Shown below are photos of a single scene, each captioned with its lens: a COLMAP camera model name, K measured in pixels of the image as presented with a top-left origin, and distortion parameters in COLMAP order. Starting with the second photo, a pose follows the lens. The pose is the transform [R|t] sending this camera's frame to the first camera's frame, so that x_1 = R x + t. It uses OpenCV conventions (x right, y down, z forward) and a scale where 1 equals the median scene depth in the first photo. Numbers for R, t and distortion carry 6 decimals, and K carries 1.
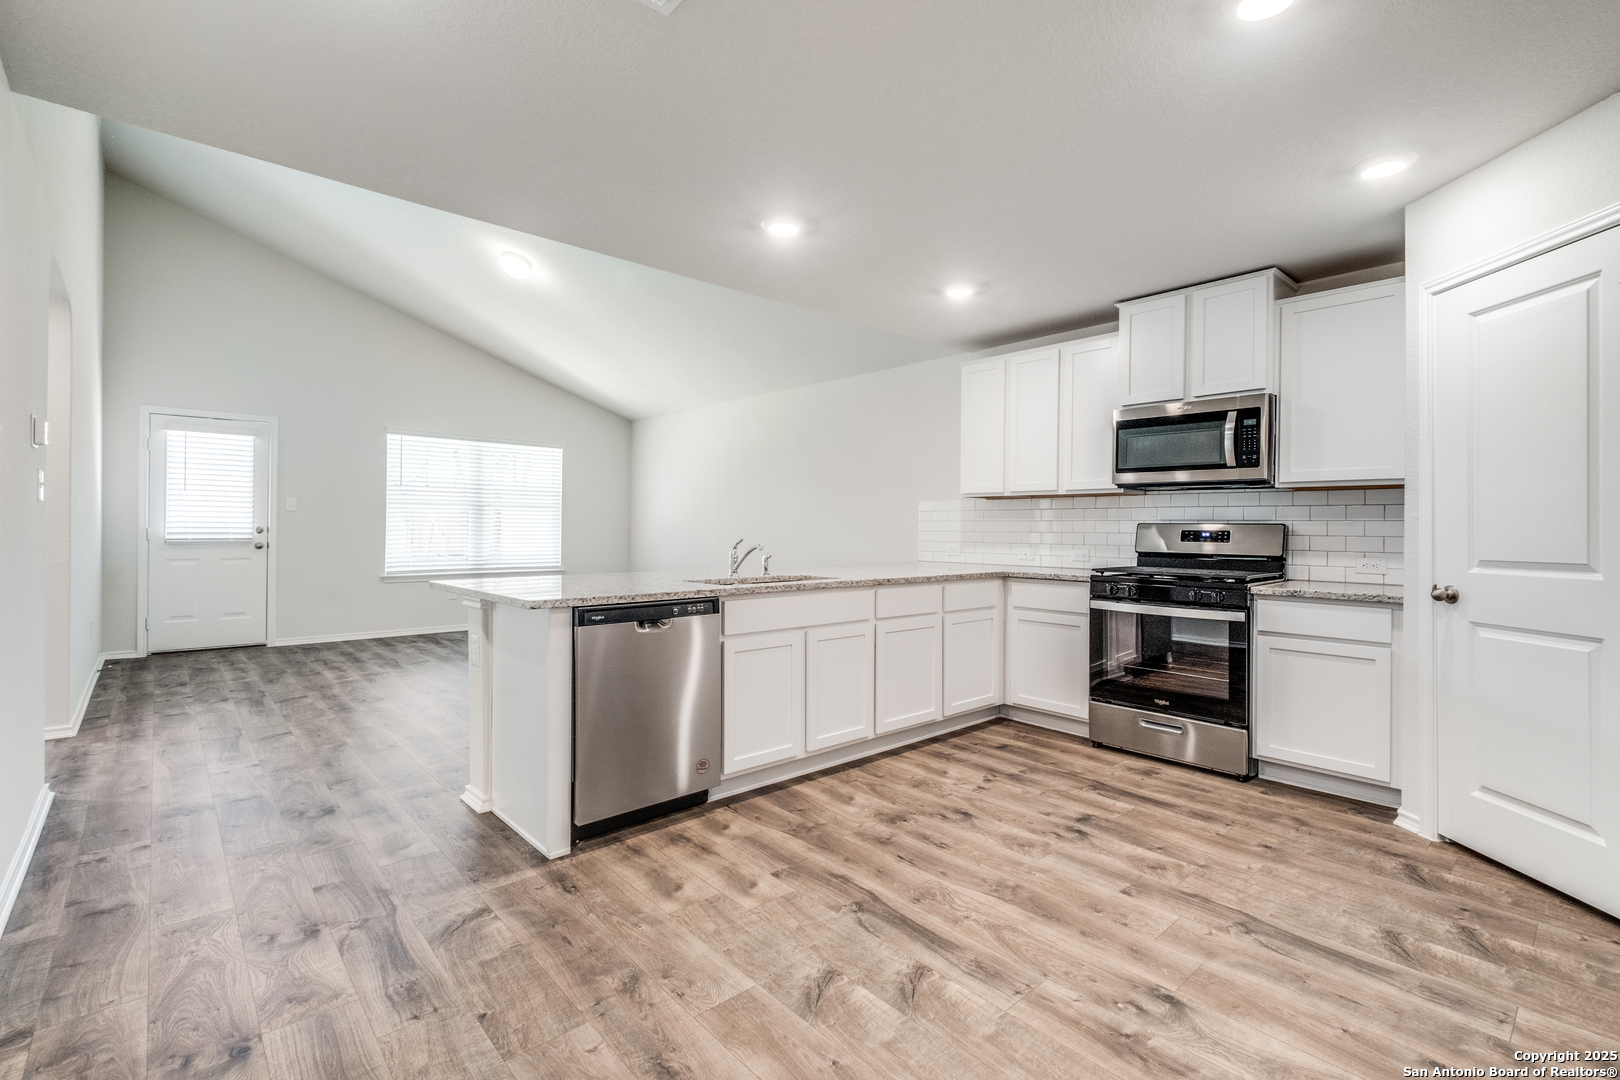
lens RADIAL K [[757.1, 0, 807.1], [0, 757.1, 526.8], [0, 0, 1]] dist [0.003191, -0.005462]
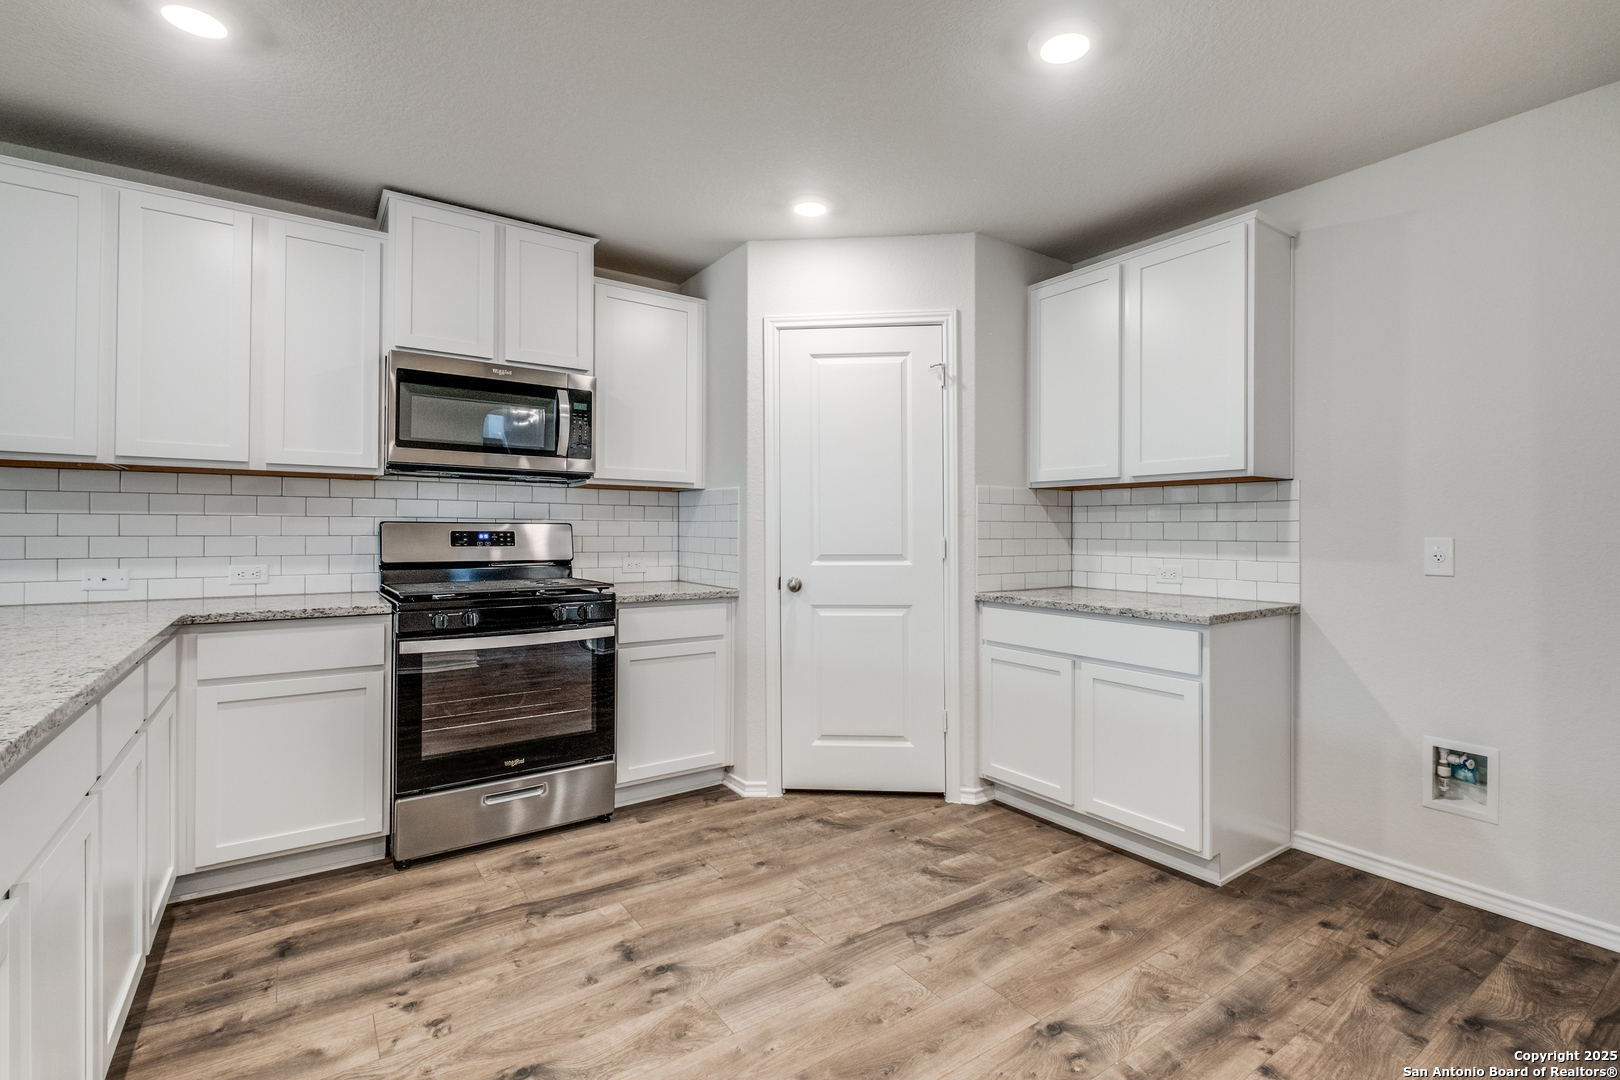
lens RADIAL K [[754.7, 0, 859.3], [0, 754.7, 525.9], [0, 0, 1]] dist [0.000282, -0.000903]
pose [[0.070844, -0.000387, 0.997487, -0.291220], [-0.003941, 0.999992, 0.000668, -0.003674], [-0.997480, -0.003978, 0.070842, 0.711292]]
